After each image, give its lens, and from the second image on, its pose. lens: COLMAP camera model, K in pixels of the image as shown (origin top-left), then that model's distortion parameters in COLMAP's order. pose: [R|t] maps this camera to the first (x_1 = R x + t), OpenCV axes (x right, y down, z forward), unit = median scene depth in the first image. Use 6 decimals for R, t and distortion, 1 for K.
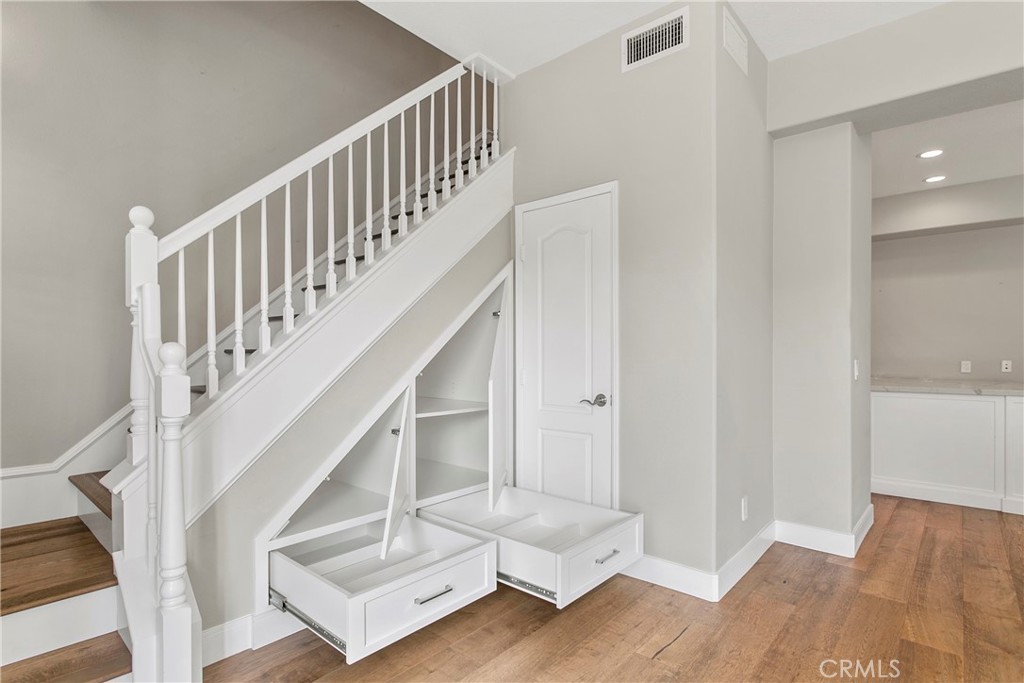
lens RADIAL K [[512.0, 0, 511.3], [0, 512.0, 362.1], [0, 0, 1]] dist [0.001631, 0.000358]
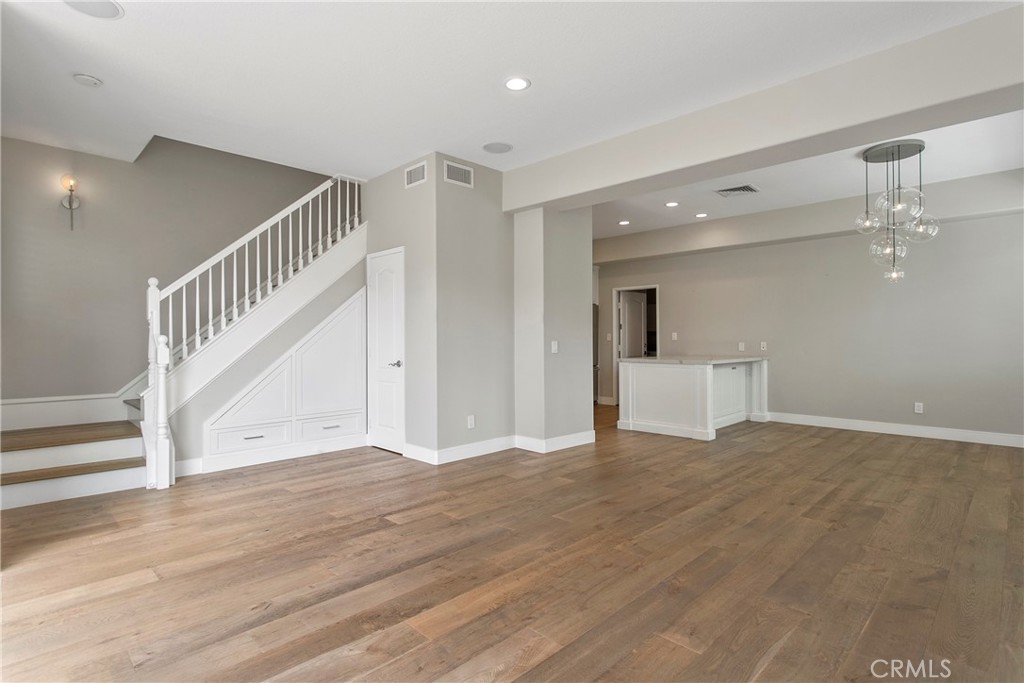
lens RADIAL K [[512.0, 0, 512.0], [0, 512.0, 338.0], [0, 0, 1]] dist [0.001631, 0.000358]
pose [[0.997954, -0.004510, -0.063774, 0.724516], [0.003364, 0.999831, -0.018068, 0.016881], [0.063845, 0.017817, 0.997801, -0.839595]]
